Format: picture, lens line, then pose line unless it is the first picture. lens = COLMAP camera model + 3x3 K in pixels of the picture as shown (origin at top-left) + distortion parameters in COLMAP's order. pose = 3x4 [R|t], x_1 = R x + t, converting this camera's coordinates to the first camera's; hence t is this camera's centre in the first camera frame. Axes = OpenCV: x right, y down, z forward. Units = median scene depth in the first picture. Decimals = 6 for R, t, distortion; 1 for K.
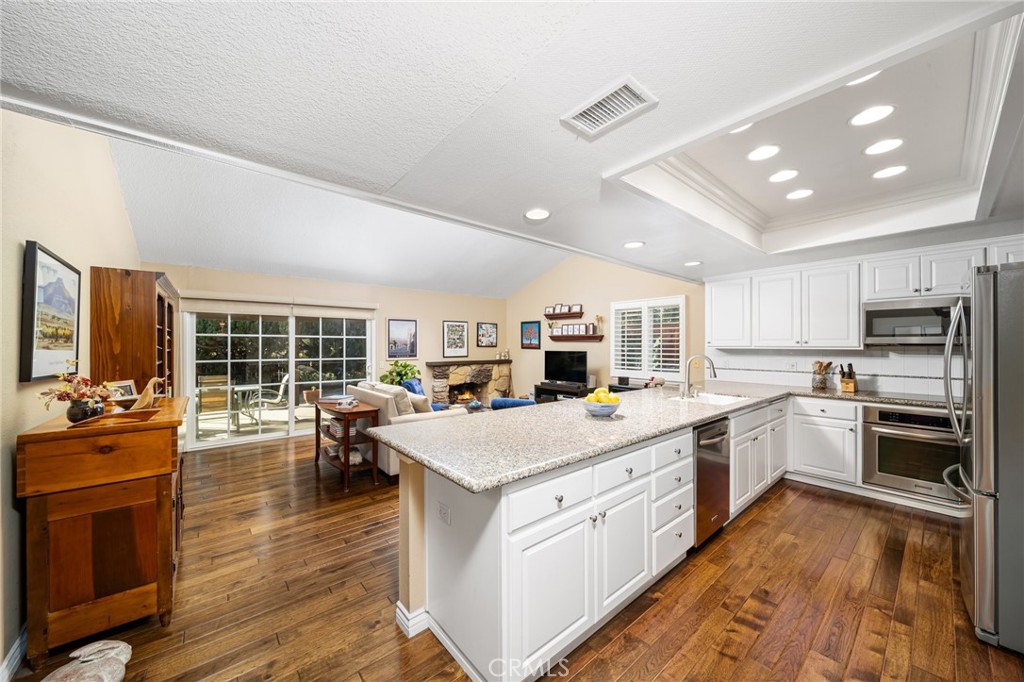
lens RADIAL K [[361.8, 0, 509.6], [0, 361.8, 344.6], [0, 0, 1]] dist [0.000290, -0.001793]
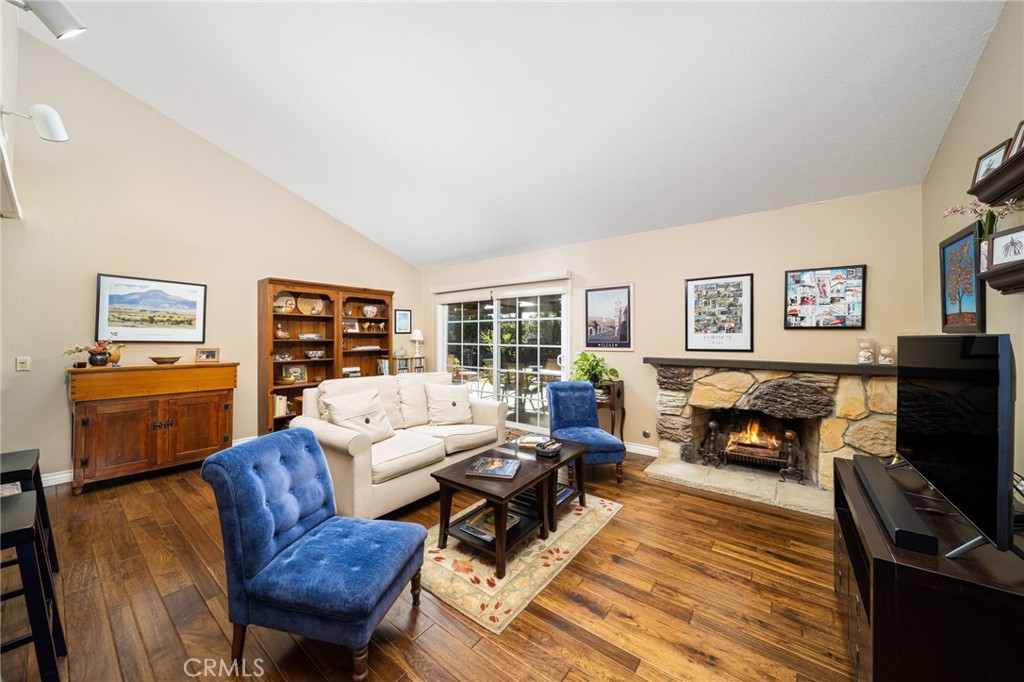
lens RADIAL K [[361.8, 0, 508.5], [0, 361.8, 337.8], [0, 0, 1]] dist [0.000290, -0.001793]
pose [[0.218826, 0.002406, -0.975761, 0.304900], [-0.002553, 0.999995, 0.001893, 0.019741], [0.975761, 0.002077, 0.218831, 0.730491]]
